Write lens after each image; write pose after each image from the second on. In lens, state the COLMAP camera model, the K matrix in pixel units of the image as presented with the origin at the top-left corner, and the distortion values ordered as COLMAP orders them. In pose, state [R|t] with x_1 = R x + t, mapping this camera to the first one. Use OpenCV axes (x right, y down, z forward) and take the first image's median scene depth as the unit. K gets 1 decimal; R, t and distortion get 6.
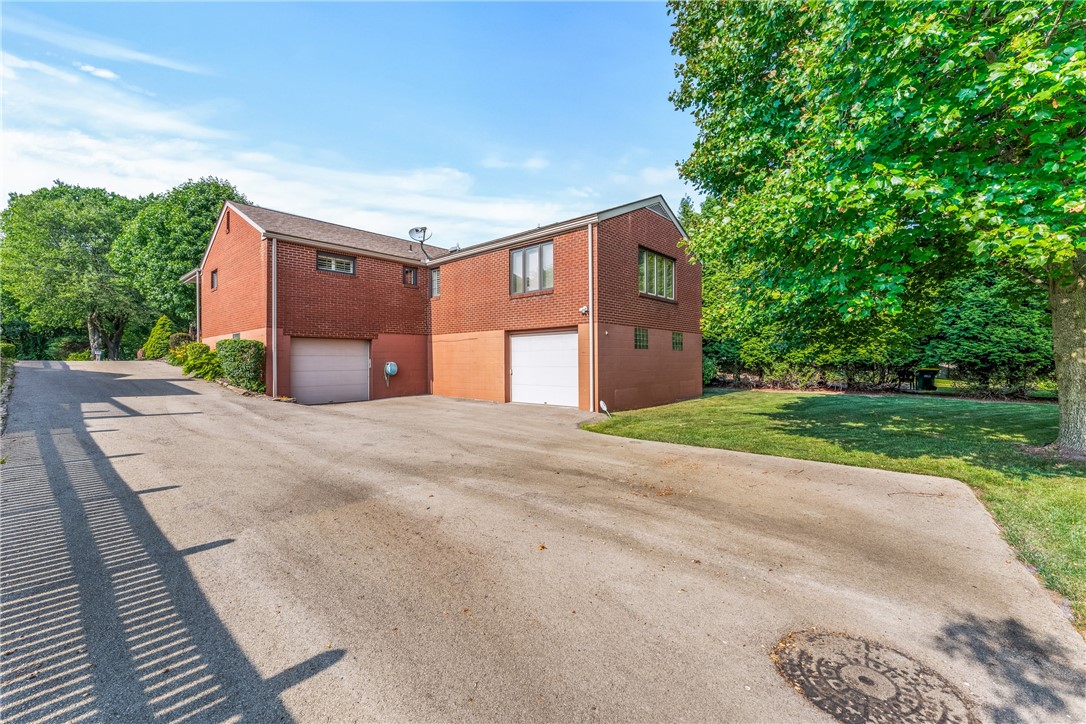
lens RADIAL K [[432.9, 0, 542.9], [0, 432.9, 360.1], [0, 0, 1]] dist [0.000888, -0.000174]
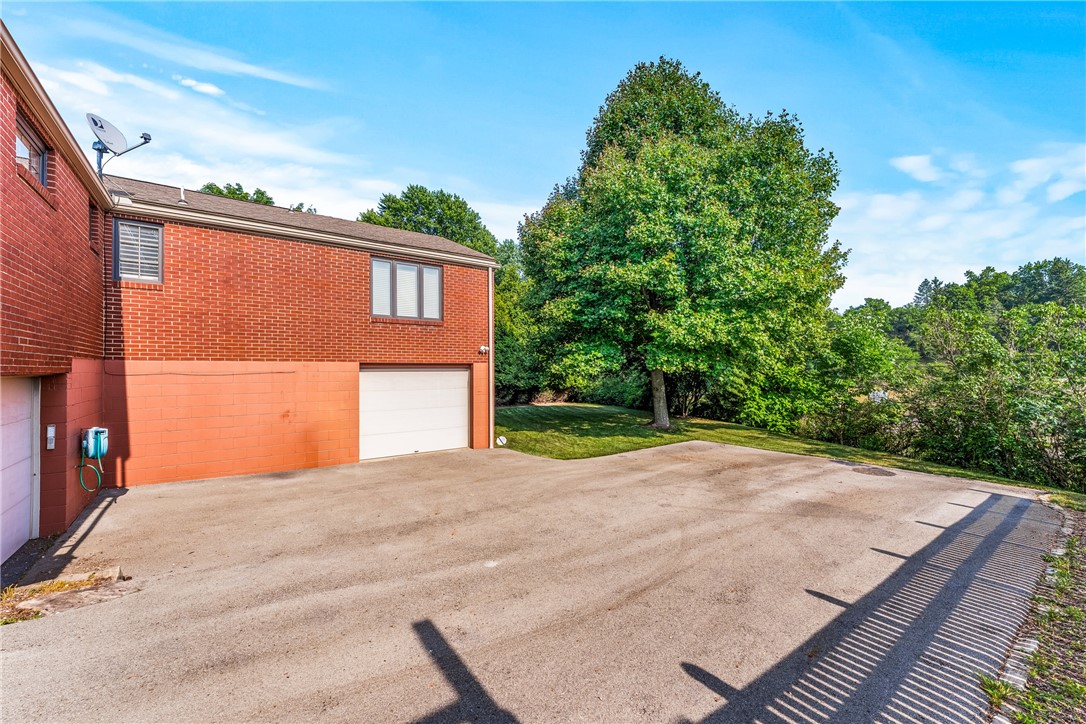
lens RADIAL K [[432.9, 0, 542.9], [0, 432.9, 360.1], [0, 0, 1]] dist [0.000888, -0.000174]
pose [[0.228006, 0.028514, 0.973242, -0.859848], [0.003887, 0.999536, -0.030196, -0.060244], [-0.973652, 0.010668, 0.227789, 0.635568]]
